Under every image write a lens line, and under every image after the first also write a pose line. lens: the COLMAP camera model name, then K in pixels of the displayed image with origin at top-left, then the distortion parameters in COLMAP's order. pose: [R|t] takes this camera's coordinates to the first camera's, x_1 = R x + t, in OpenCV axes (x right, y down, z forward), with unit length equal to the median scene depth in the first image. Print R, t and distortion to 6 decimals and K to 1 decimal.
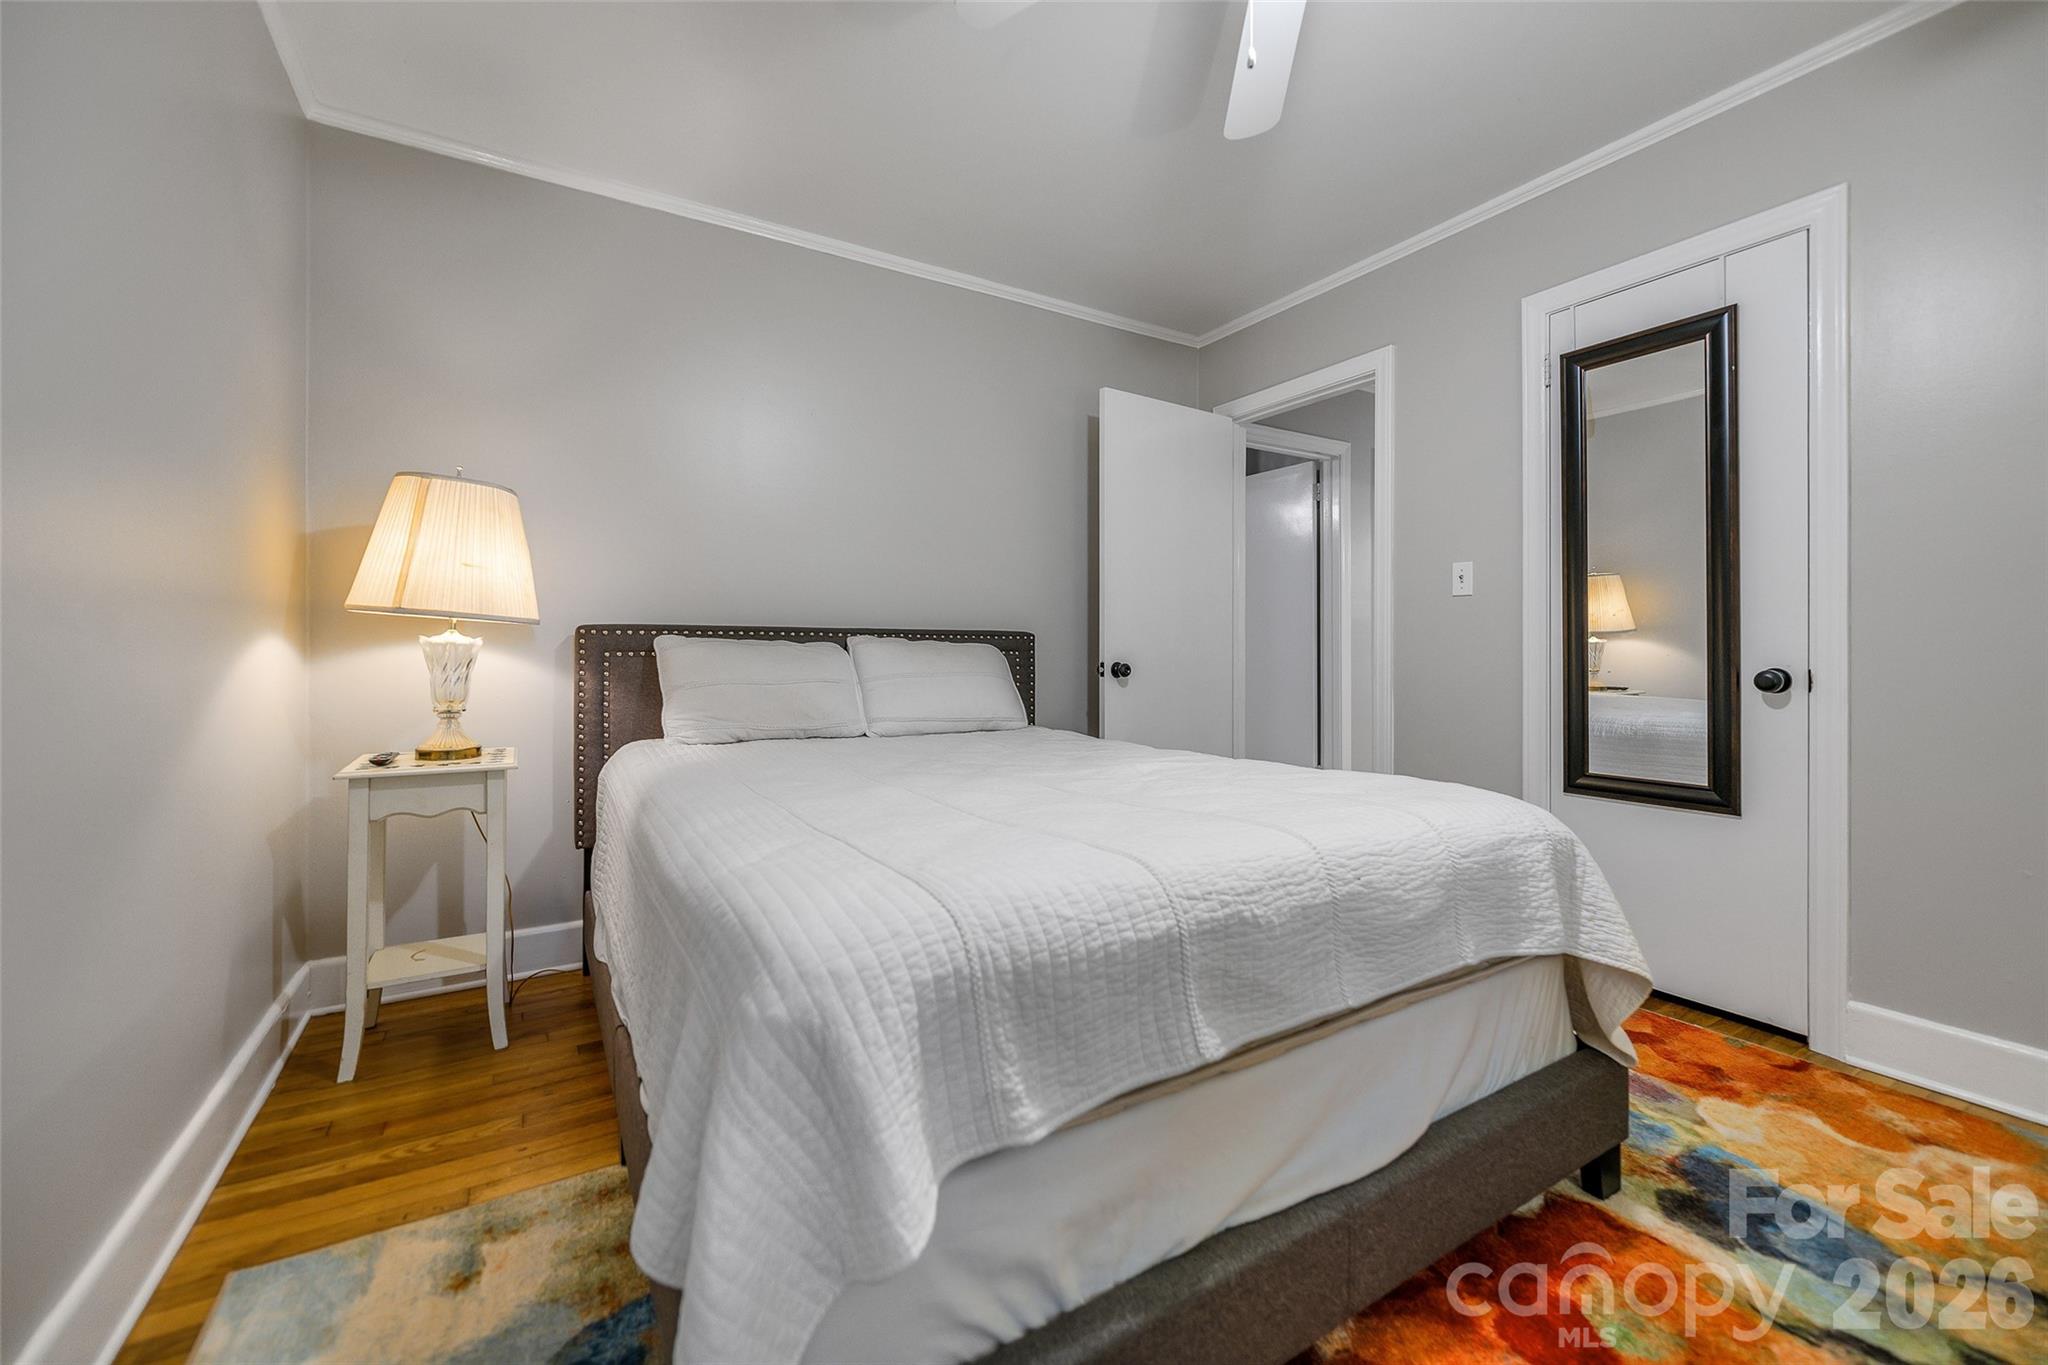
lens RADIAL K [[821.5, 0, 1029.4], [0, 821.5, 644.7], [0, 0, 1]] dist [0.000700, 0.000144]
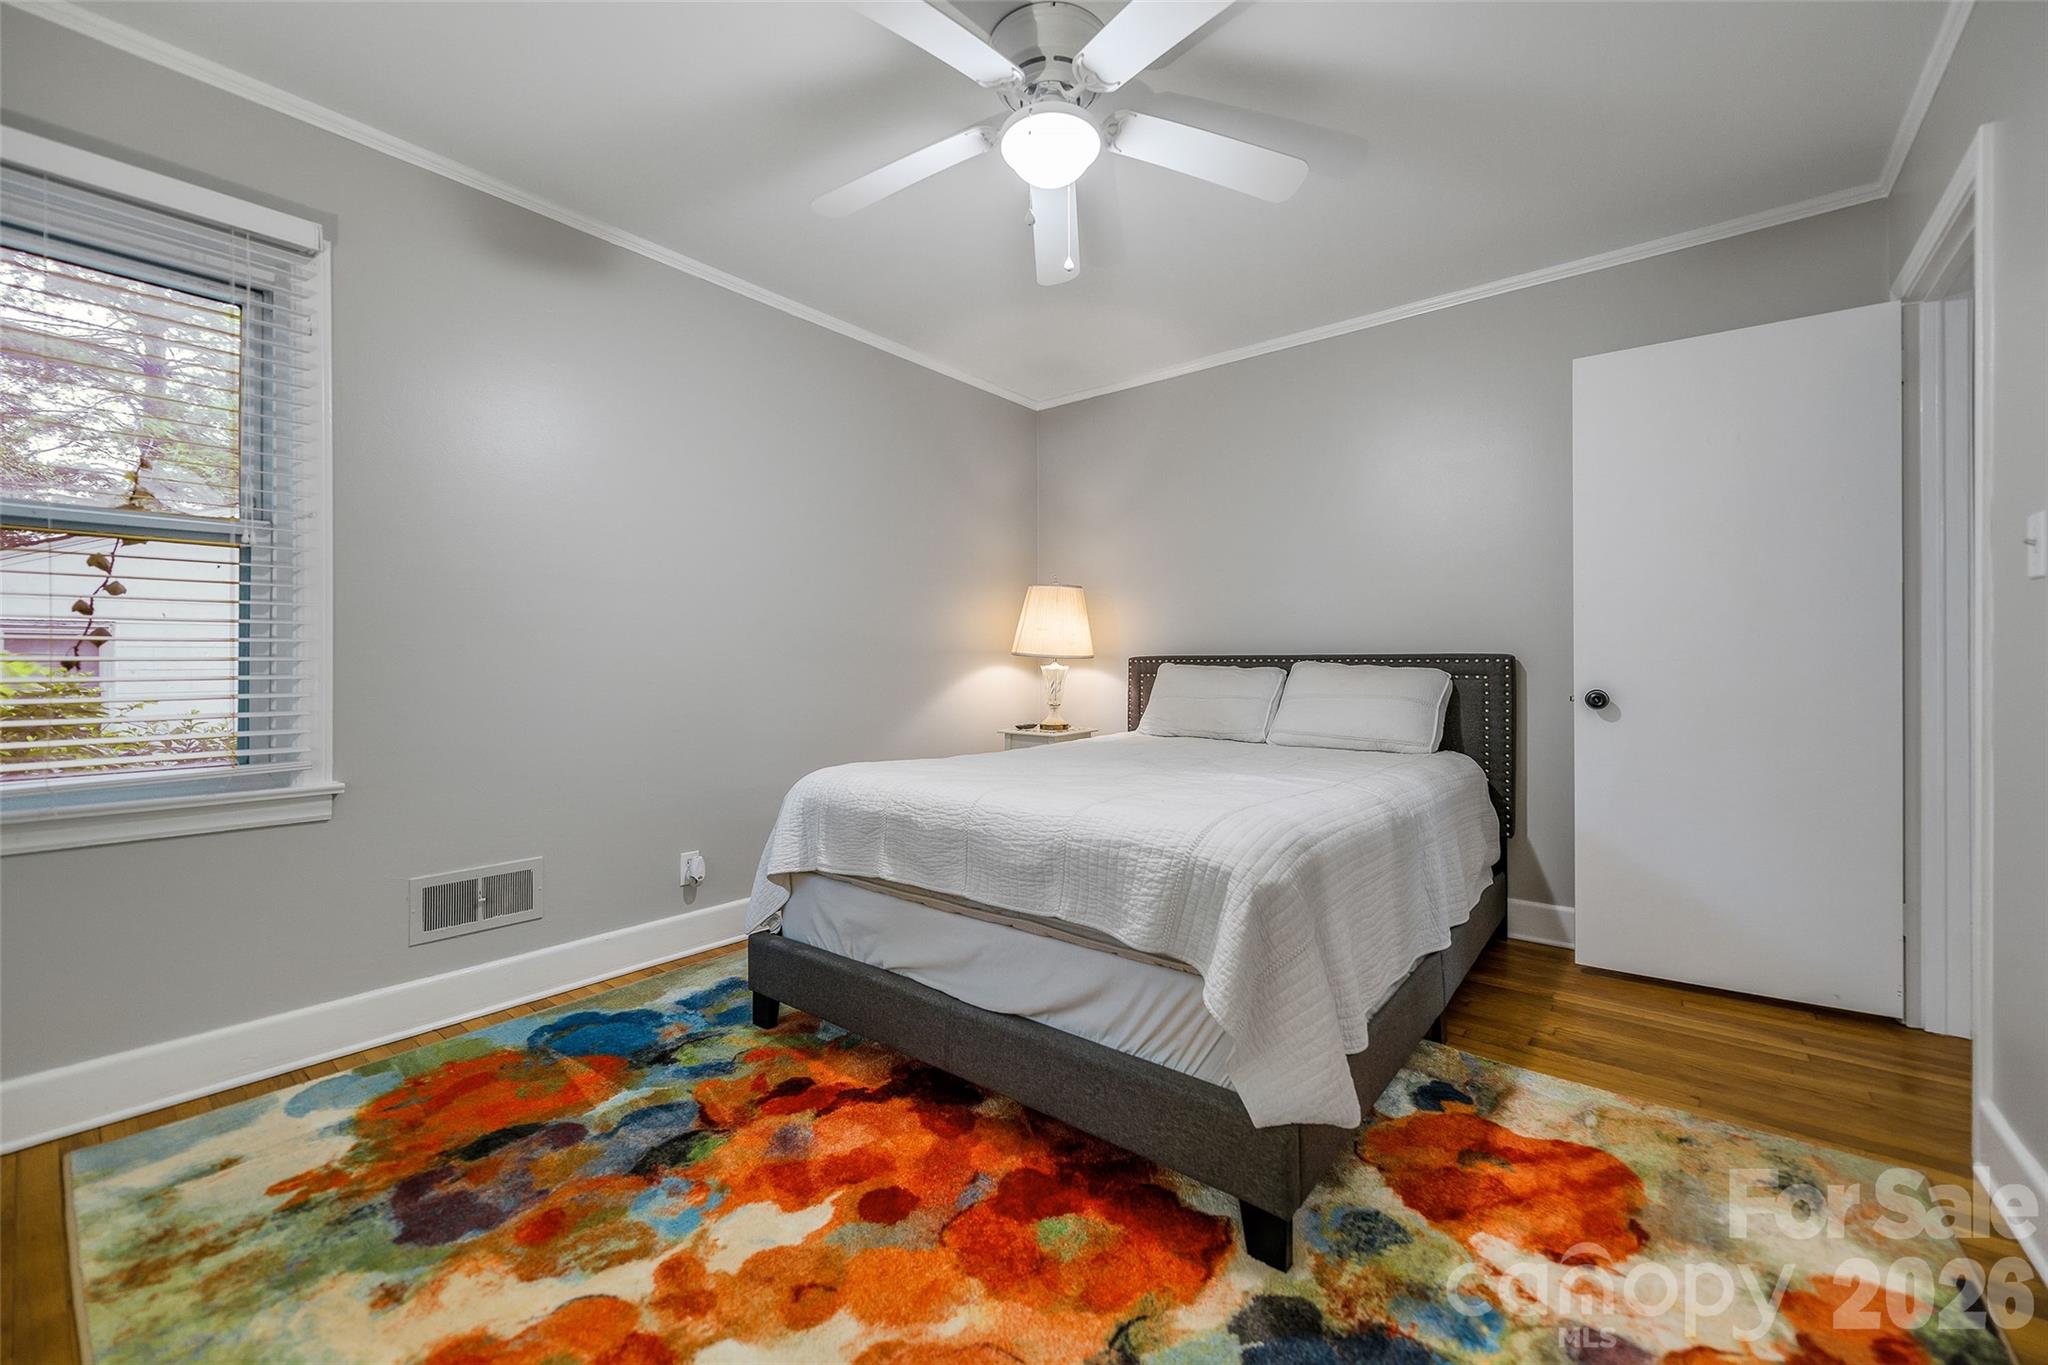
lens RADIAL K [[831.0, 0, 1021.2], [0, 831.0, 661.5], [0, 0, 1]] dist [0.000582, -0.000023]
pose [[0.323688, -0.005550, -0.946148, 0.890482], [0.007229, 0.999968, -0.003393, -0.010499], [0.946136, -0.005742, 0.323718, 0.254331]]
